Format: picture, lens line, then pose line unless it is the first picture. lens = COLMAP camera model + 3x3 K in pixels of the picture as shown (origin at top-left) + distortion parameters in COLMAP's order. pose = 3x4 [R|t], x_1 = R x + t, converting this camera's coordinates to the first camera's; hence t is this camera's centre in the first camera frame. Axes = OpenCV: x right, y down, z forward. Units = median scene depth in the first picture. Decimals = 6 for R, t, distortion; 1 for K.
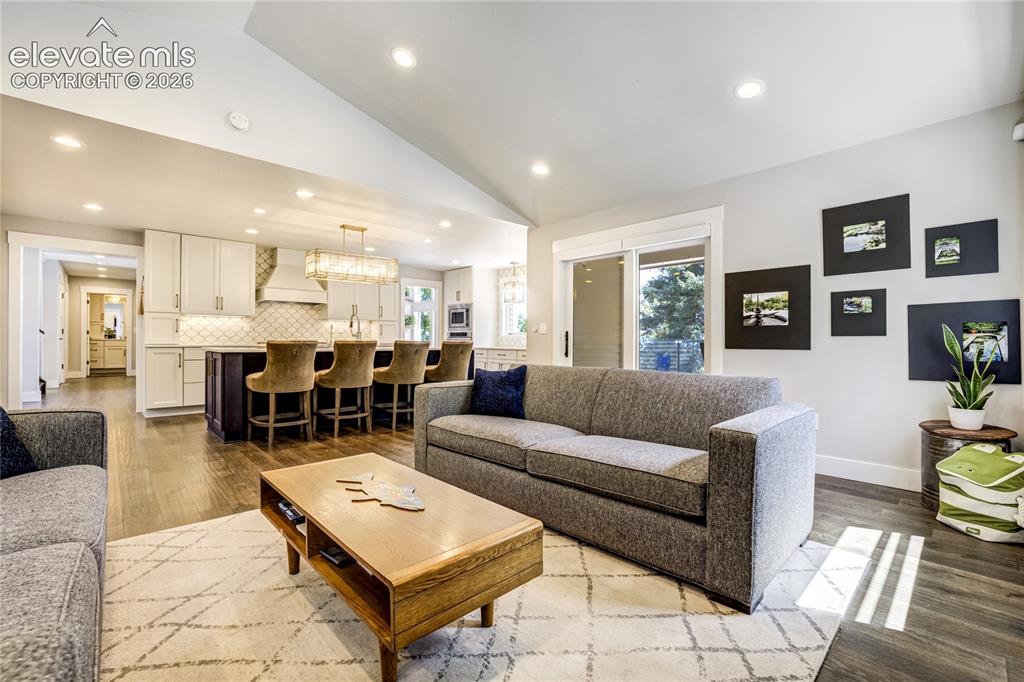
lens RADIAL K [[438.2, 0, 520.0], [0, 438.2, 337.2], [0, 0, 1]] dist [-0.043628, 0.022254]
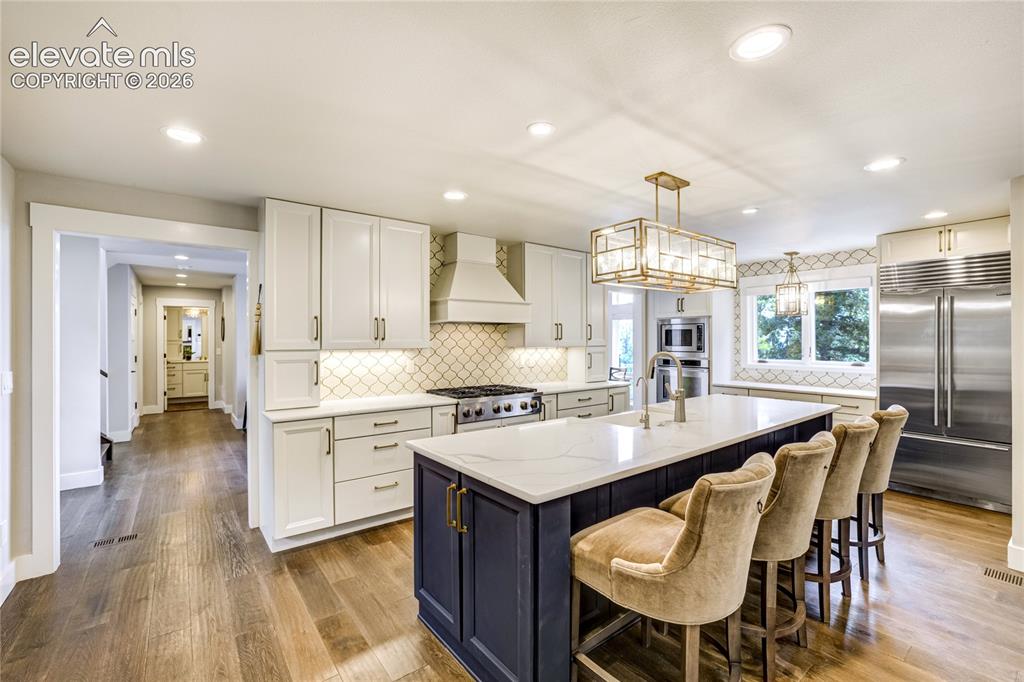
lens RADIAL K [[438.2, 0, 520.0], [0, 438.2, 337.2], [0, 0, 1]] dist [-0.043628, 0.022254]
pose [[0.995498, -0.007912, -0.094452, -0.401000], [0.007838, 0.999969, -0.001160, -0.057427], [0.094458, 0.000415, 0.995529, 0.389588]]
